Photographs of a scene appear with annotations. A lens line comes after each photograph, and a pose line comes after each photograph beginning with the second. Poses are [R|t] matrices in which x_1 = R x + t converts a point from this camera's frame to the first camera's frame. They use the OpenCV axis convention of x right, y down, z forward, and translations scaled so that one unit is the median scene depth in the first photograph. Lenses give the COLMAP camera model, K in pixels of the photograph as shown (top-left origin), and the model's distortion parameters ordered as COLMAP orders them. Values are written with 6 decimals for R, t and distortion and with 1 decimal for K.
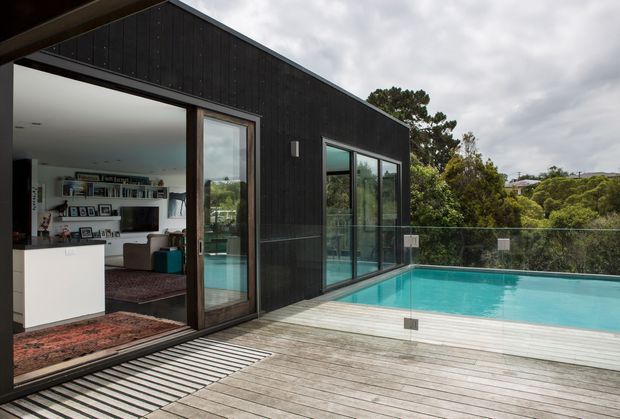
lens RADIAL K [[436.6, 0, 310.0], [0, 436.6, 209.5], [0, 0, 1]] dist [-0.003199, -0.000655]
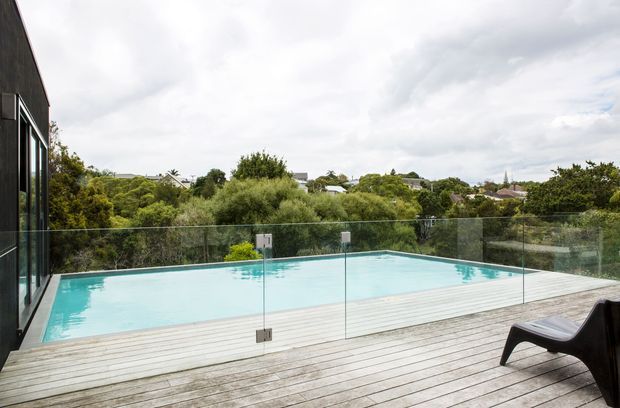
lens RADIAL K [[421.7, 0, 310.0], [0, 421.7, 204.0], [0, 0, 1]] dist [-0.023362, 0.001266]
pose [[0.513784, 0.002402, 0.857916, -0.111265], [0.003895, 0.999979, -0.005132, 0.000518], [-0.857911, 0.005979, 0.513764, 0.120364]]
